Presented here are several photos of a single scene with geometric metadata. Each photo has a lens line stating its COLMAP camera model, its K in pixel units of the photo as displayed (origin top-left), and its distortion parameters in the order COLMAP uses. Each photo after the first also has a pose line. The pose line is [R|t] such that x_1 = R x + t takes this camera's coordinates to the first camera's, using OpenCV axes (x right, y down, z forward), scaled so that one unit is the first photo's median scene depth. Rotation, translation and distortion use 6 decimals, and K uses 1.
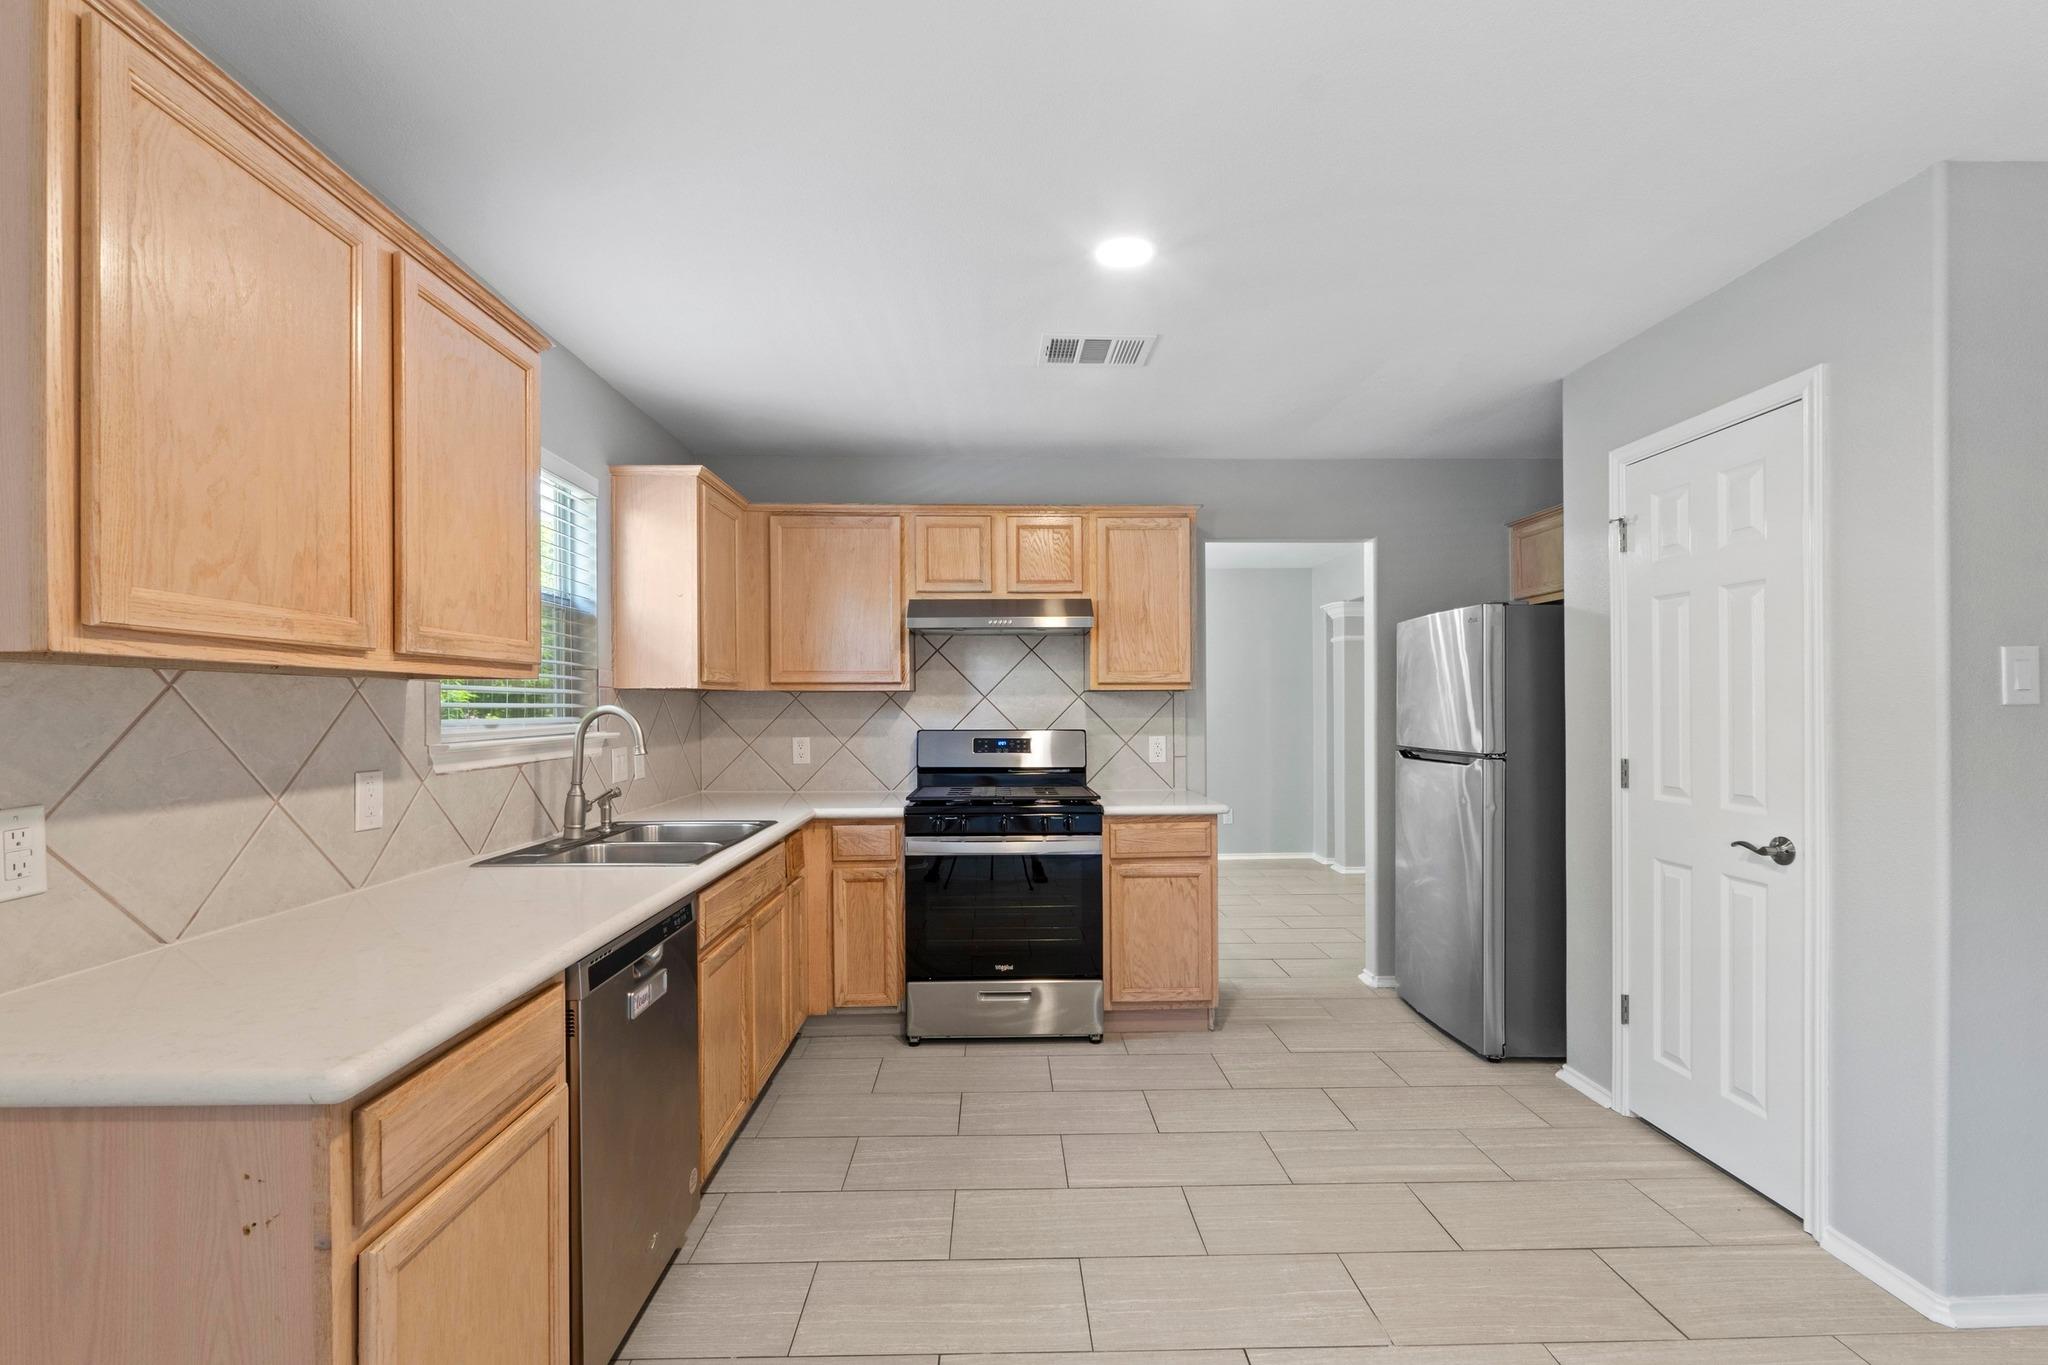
lens RADIAL K [[888.3, 0, 1017.5], [0, 888.3, 708.4], [0, 0, 1]] dist [-0.006764, 0.000673]
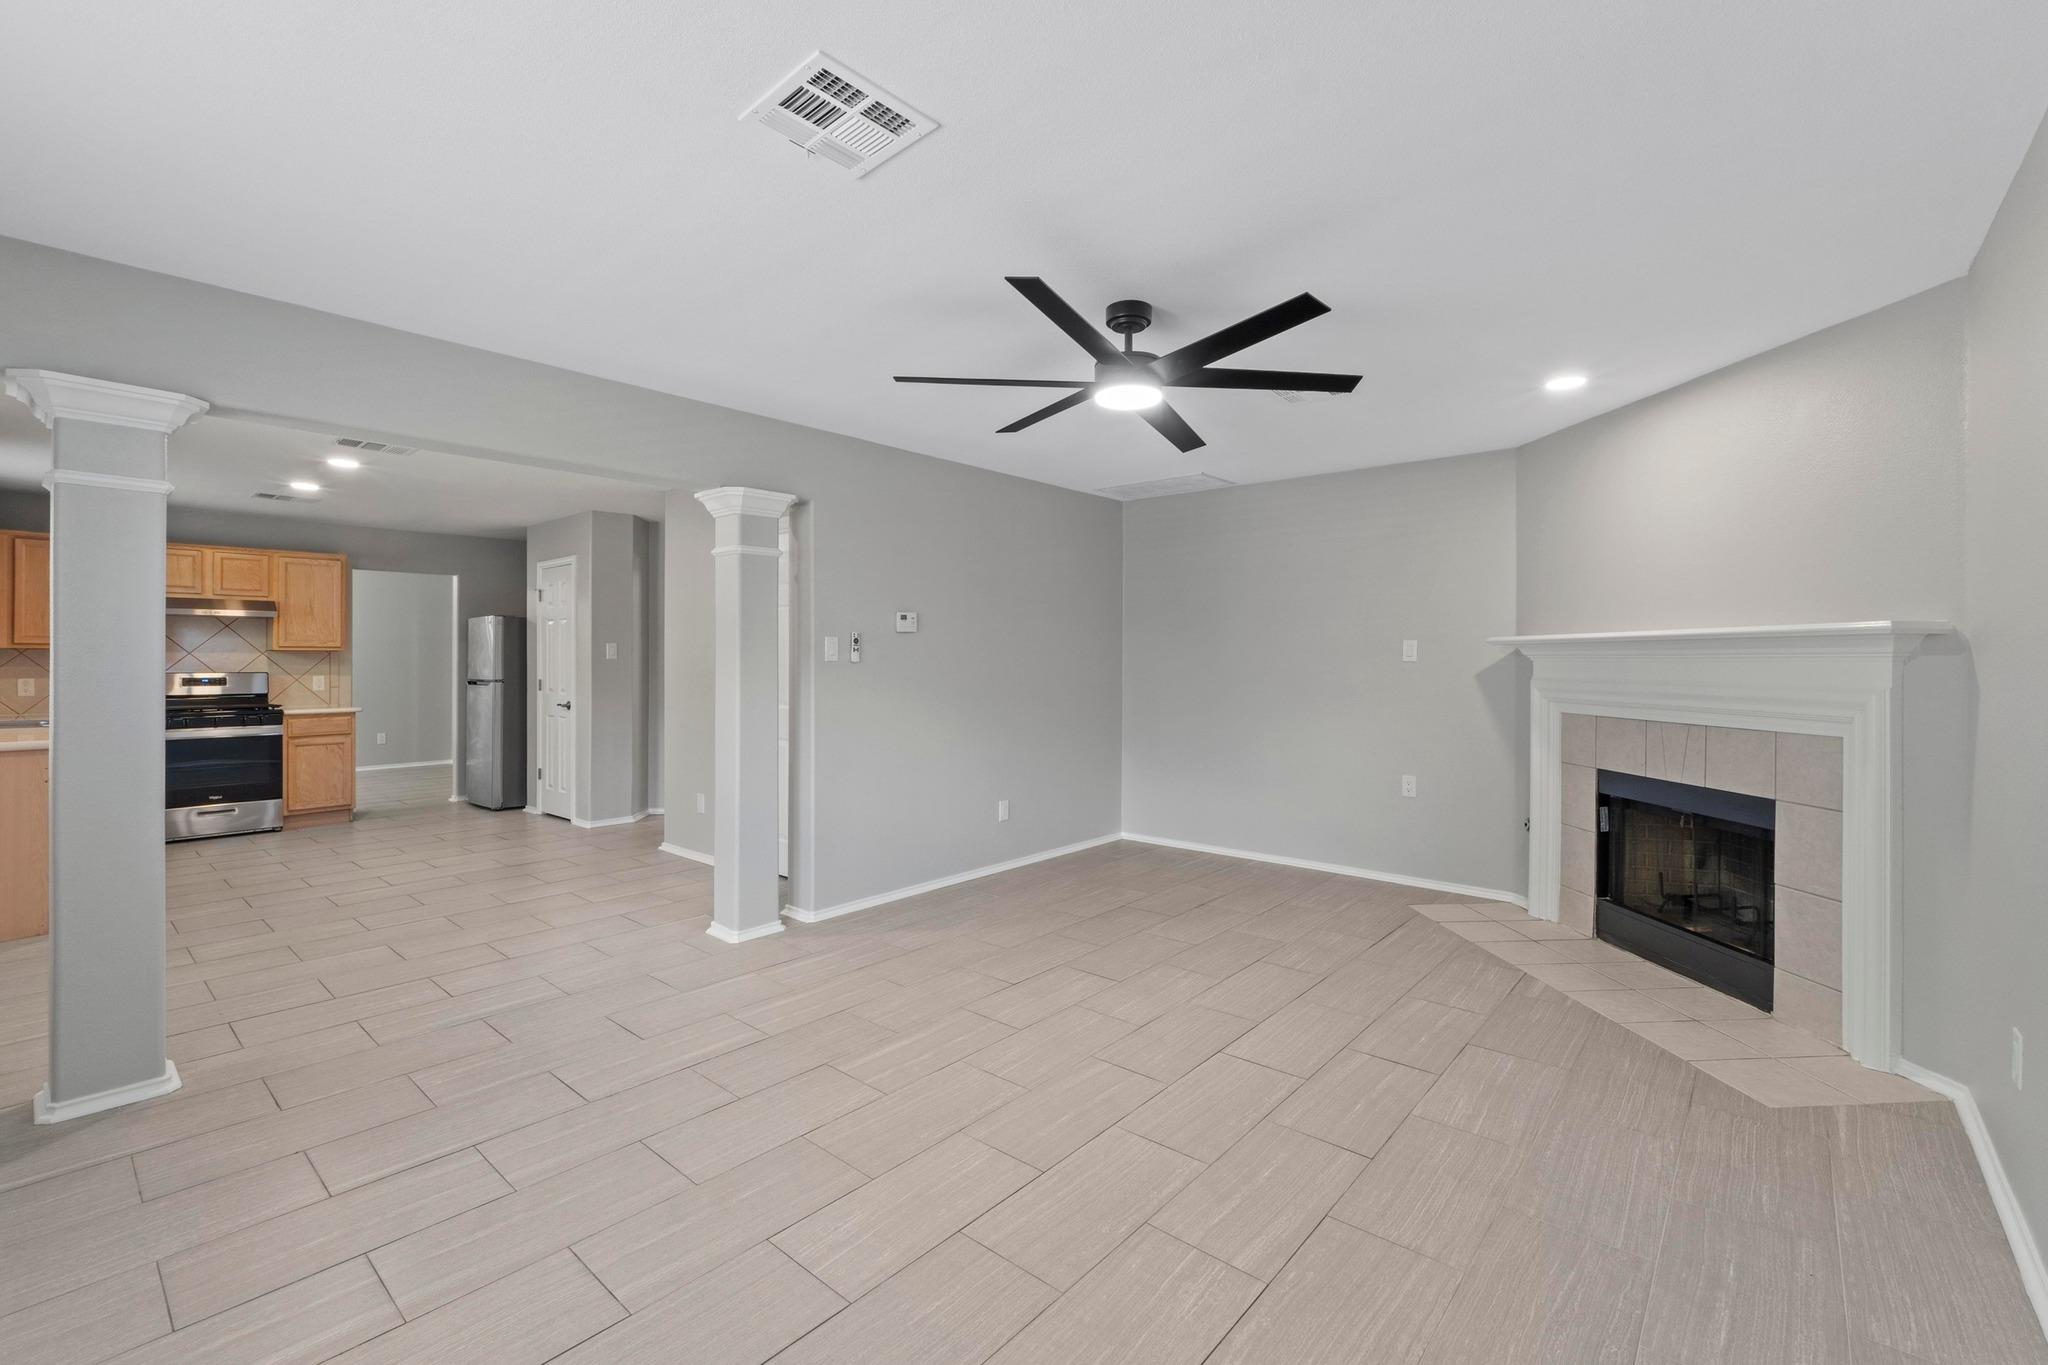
lens RADIAL K [[888.3, 0, 1024.8], [0, 888.3, 656.6], [0, 0, 1]] dist [-0.006764, 0.000673]
pose [[0.675496, 0.008804, 0.737311, -0.238484], [-0.000734, 0.999936, -0.011267, 0.013316], [-0.737363, 0.007070, 0.675460, -1.523025]]
